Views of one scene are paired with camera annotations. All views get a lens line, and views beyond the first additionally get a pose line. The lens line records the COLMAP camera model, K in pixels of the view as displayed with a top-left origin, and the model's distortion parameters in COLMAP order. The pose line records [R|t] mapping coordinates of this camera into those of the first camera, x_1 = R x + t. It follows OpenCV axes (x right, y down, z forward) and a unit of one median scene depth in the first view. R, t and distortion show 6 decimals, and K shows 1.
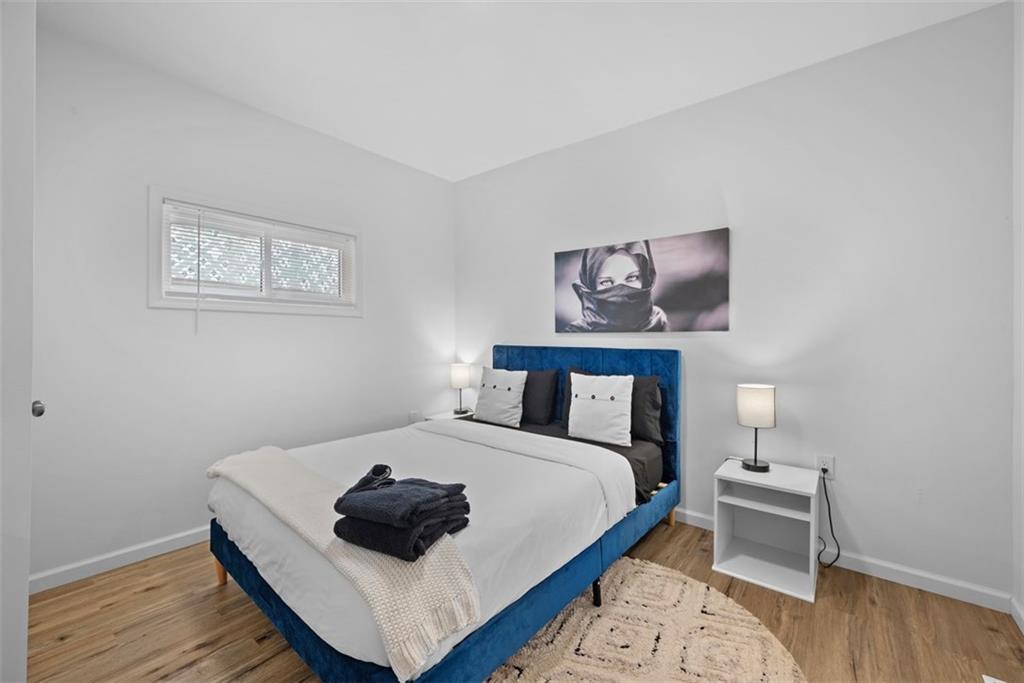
lens RADIAL K [[404.8, 0, 517.6], [0, 404.8, 338.3], [0, 0, 1]] dist [-0.000548, -0.000369]
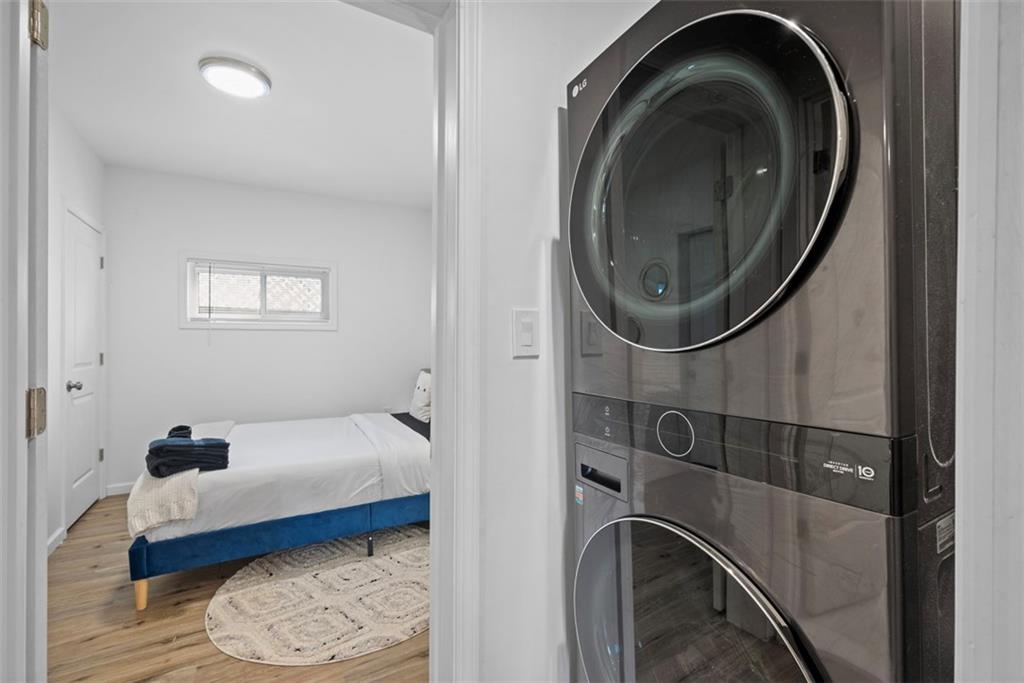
lens RADIAL K [[428.4, 0, 508.7], [0, 428.4, 344.6], [0, 0, 1]] dist [-0.001826, 0.000387]
pose [[0.931166, -0.005439, -0.364556, 0.704872], [0.005682, 0.999984, -0.000406, -0.004590], [0.364552, -0.001693, 0.931181, -0.064832]]
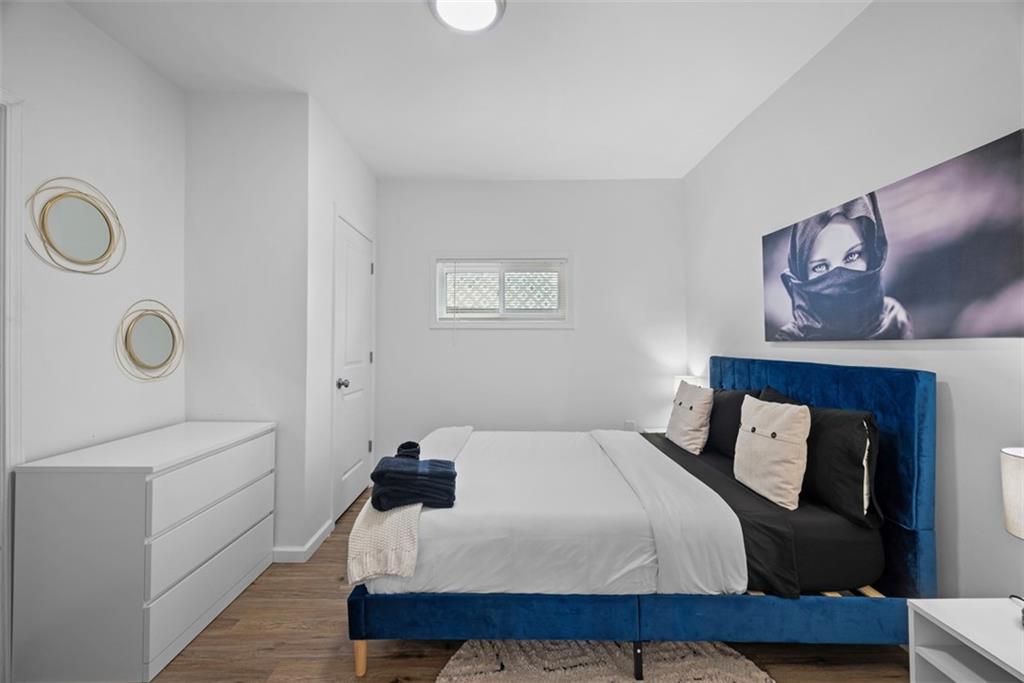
lens RADIAL K [[404.8, 0, 513.6], [0, 404.8, 337.8], [0, 0, 1]] dist [-0.000548, -0.000369]
pose [[0.639557, -0.015367, -0.768590, 0.430757], [-0.000222, 0.999796, -0.020175, -0.006138], [0.768744, 0.013074, 0.639423, 0.176644]]
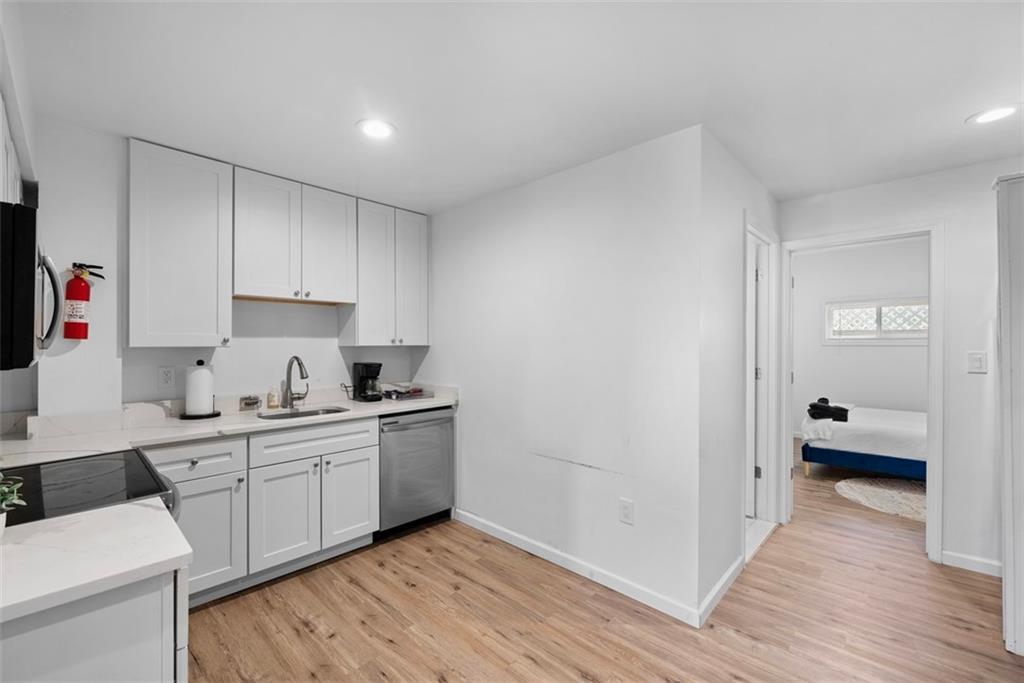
lens RADIAL K [[428.4, 0, 515.6], [0, 428.4, 345.6], [0, 0, 1]] dist [-0.001826, 0.000387]
pose [[-0.069447, -0.006033, -0.997567, 1.546235], [-0.000322, 0.999982, -0.006025, -0.044936], [0.997586, -0.000097, -0.069448, -0.597880]]
